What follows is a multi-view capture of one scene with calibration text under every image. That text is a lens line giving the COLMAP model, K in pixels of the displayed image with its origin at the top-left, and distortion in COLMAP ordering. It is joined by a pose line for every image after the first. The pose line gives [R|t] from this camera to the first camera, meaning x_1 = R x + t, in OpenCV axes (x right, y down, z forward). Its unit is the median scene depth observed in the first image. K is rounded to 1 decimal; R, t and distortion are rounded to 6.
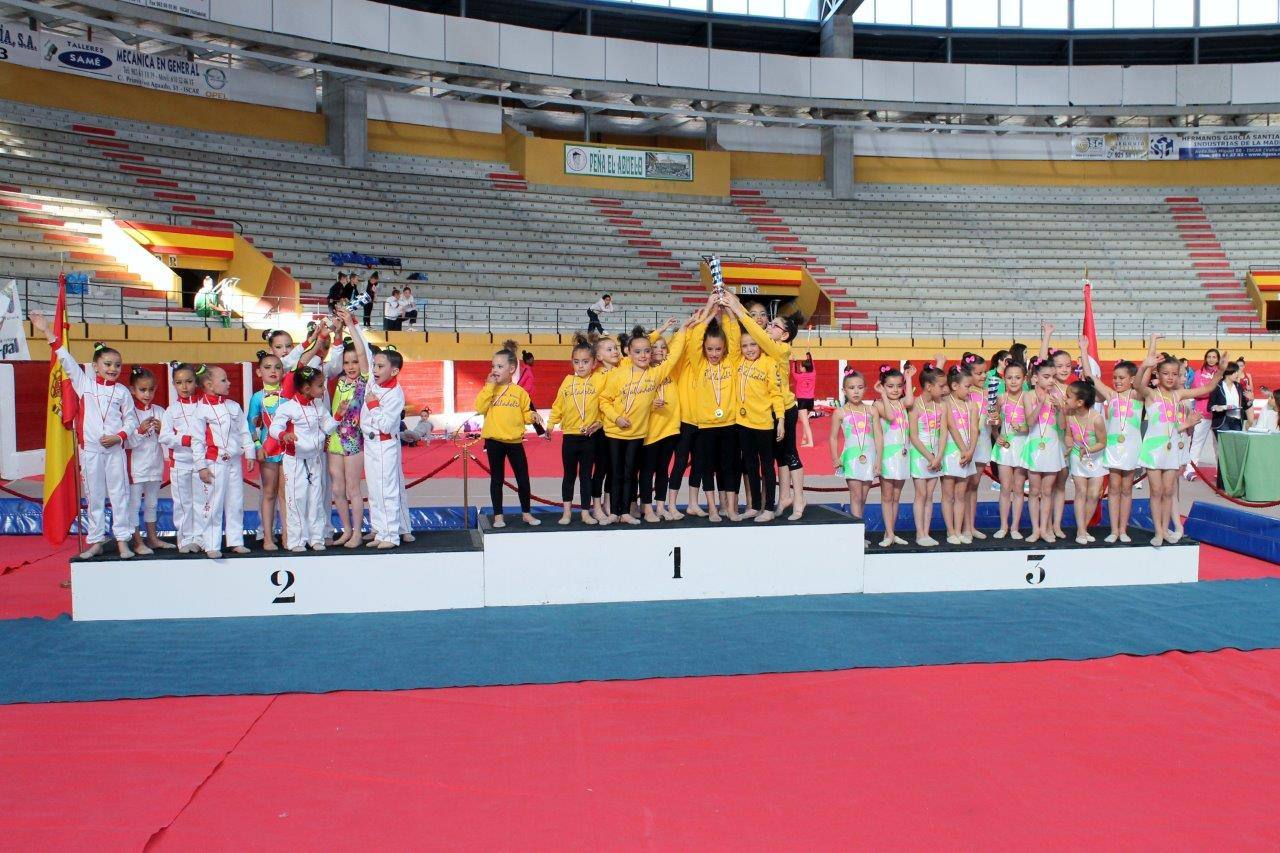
lens RADIAL K [[1399.9, 0, 646.8], [0, 1399.9, 450.1], [0, 0, 1]] dist [-0.136667, 0.186708]
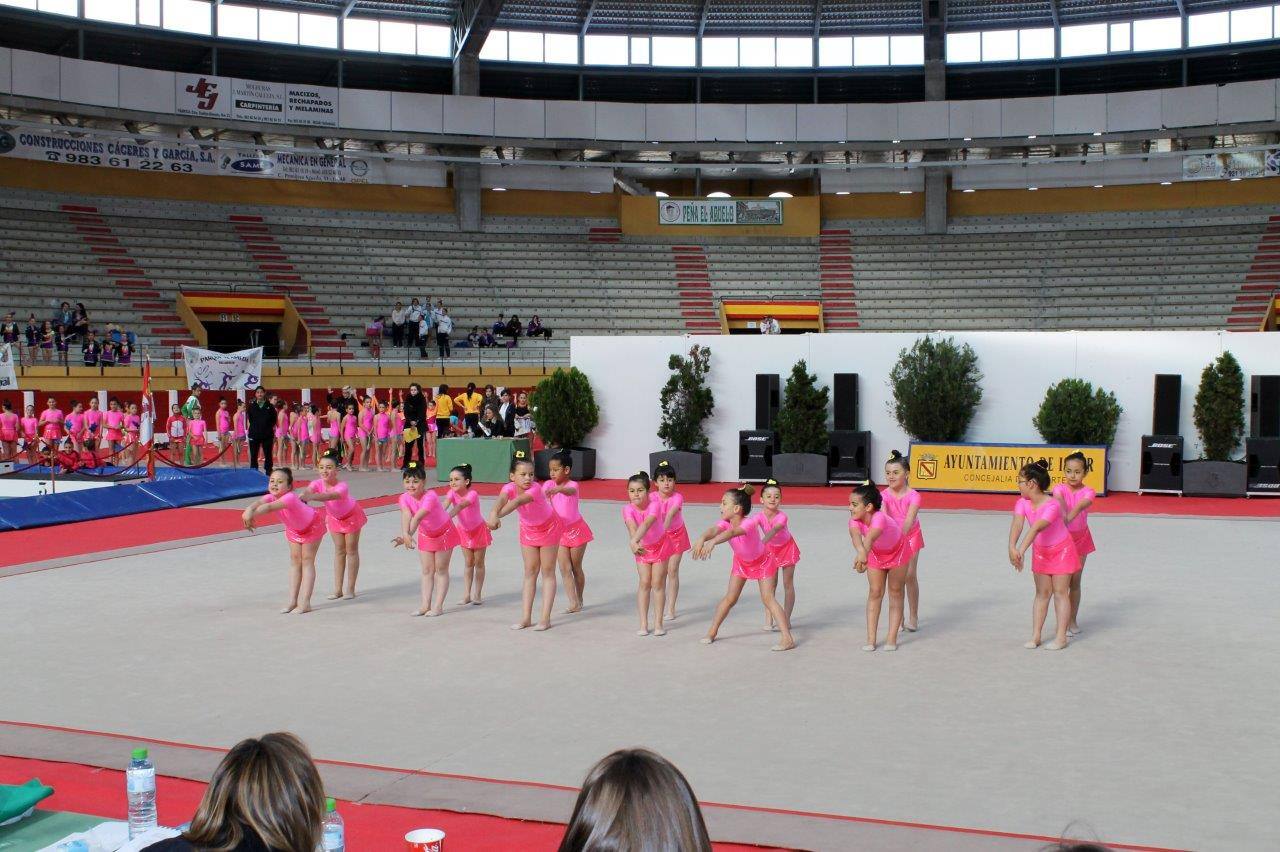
lens RADIAL K [[1527.4, 0, 607.2], [0, 1527.4, 423.4], [0, 0, 1]] dist [-0.127512, 0.169285]
pose [[0.900647, 0.011364, -0.434403, 0.441554], [-0.026042, 0.999273, -0.027850, 0.002855], [0.433770, 0.036396, 0.900288, -0.149159]]
